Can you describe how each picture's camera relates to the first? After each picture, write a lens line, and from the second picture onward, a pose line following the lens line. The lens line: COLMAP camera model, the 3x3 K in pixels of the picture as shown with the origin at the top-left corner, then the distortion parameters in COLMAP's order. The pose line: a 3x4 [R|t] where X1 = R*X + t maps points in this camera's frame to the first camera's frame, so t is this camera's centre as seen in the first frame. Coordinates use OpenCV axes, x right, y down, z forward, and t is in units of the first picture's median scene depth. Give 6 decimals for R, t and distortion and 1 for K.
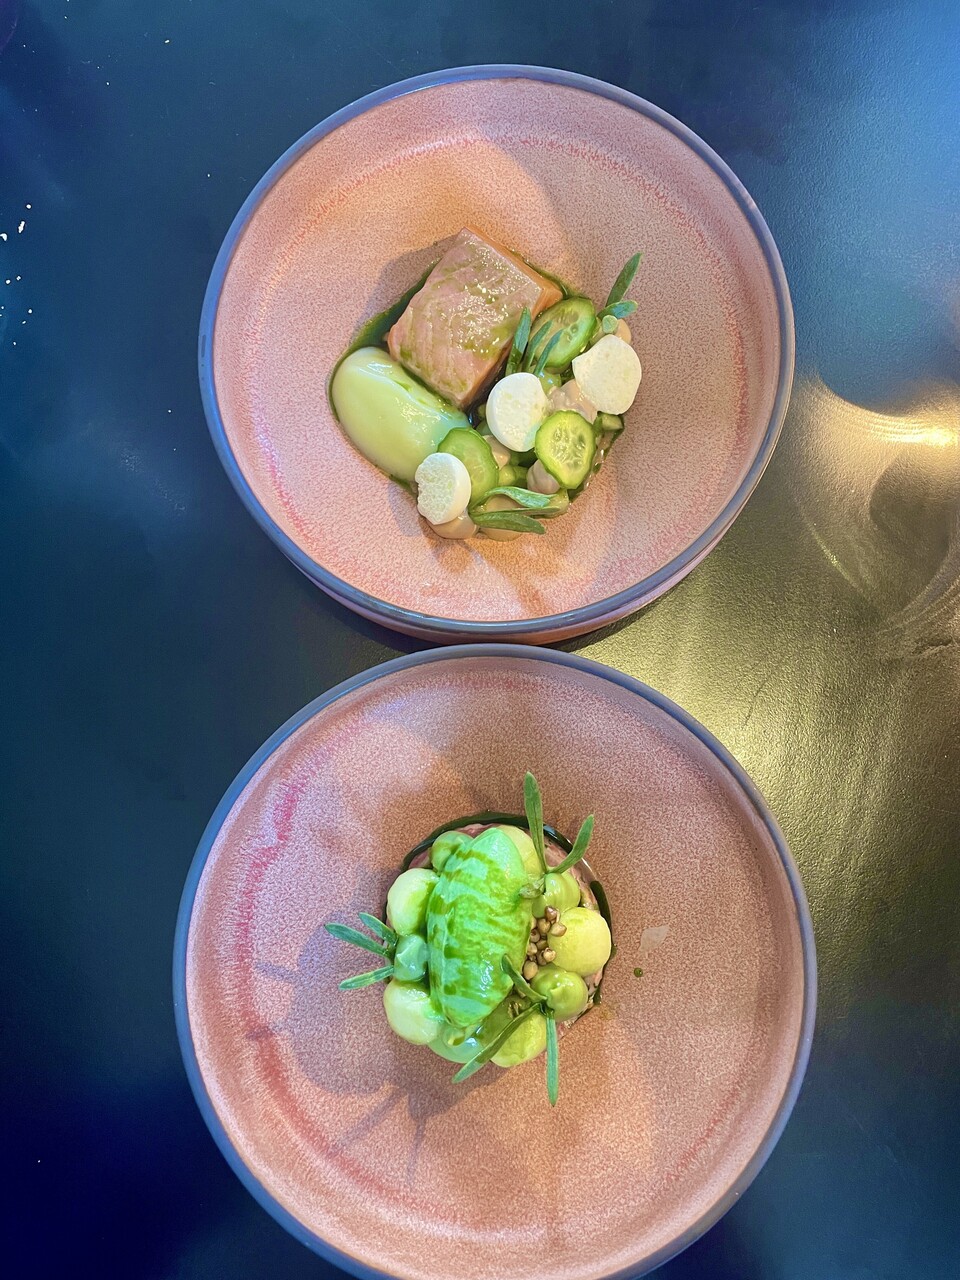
lens RADIAL K [[965.6, 0, 480.0], [0, 965.6, 640.0], [0, 0, 1]] dist [0.113394, -0.134816]
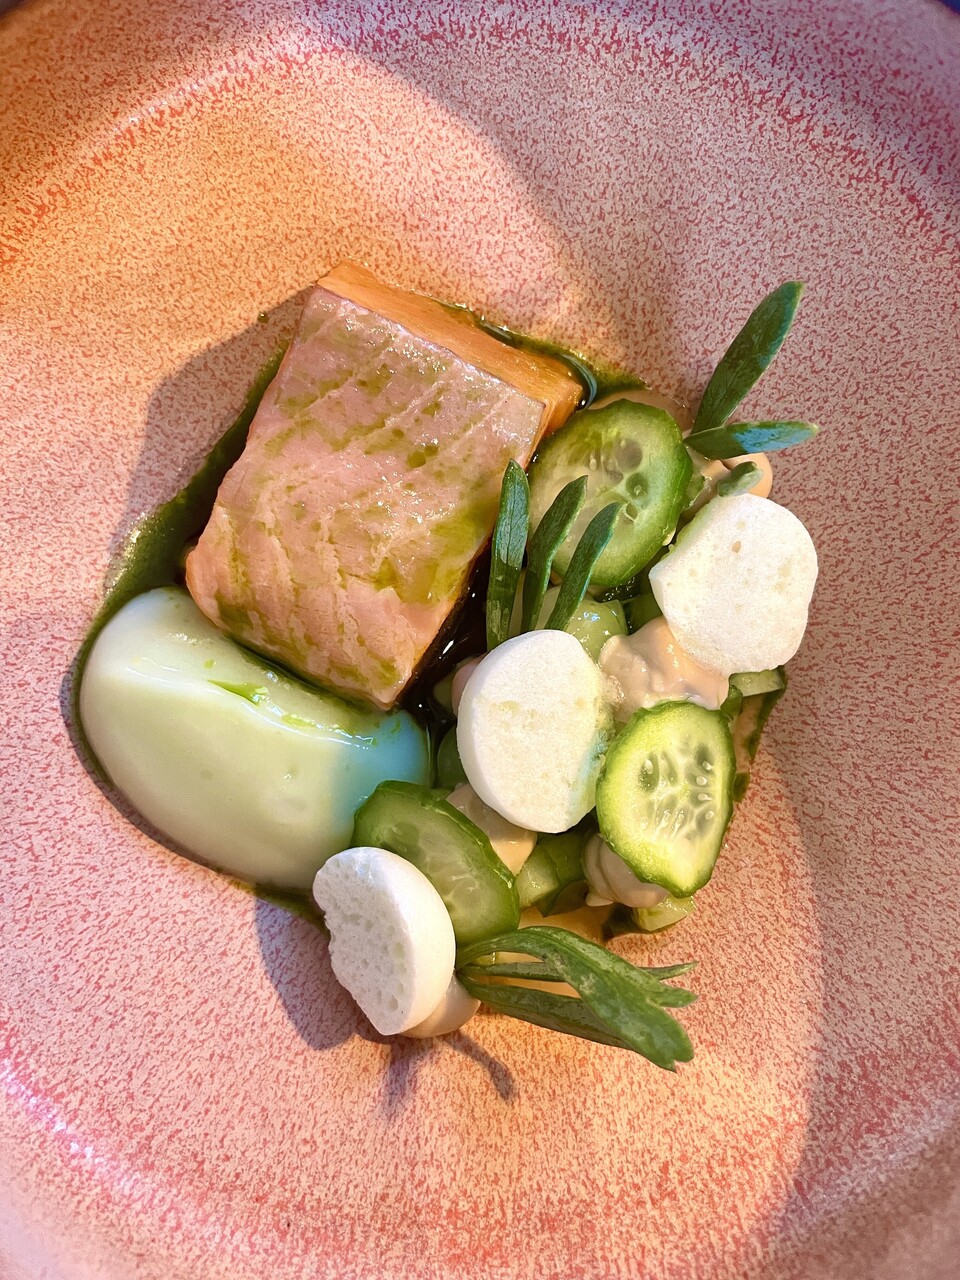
lens RADIAL K [[975.0, 0, 480.0], [0, 975.0, 640.0], [0, 0, 1]] dist [0.073182, -0.123035]
pose [[0.984173, -0.177012, 0.008375, 0.019168], [0.175998, 0.981867, 0.070435, -0.301743], [-0.020691, -0.067847, 0.997481, 0.608335]]
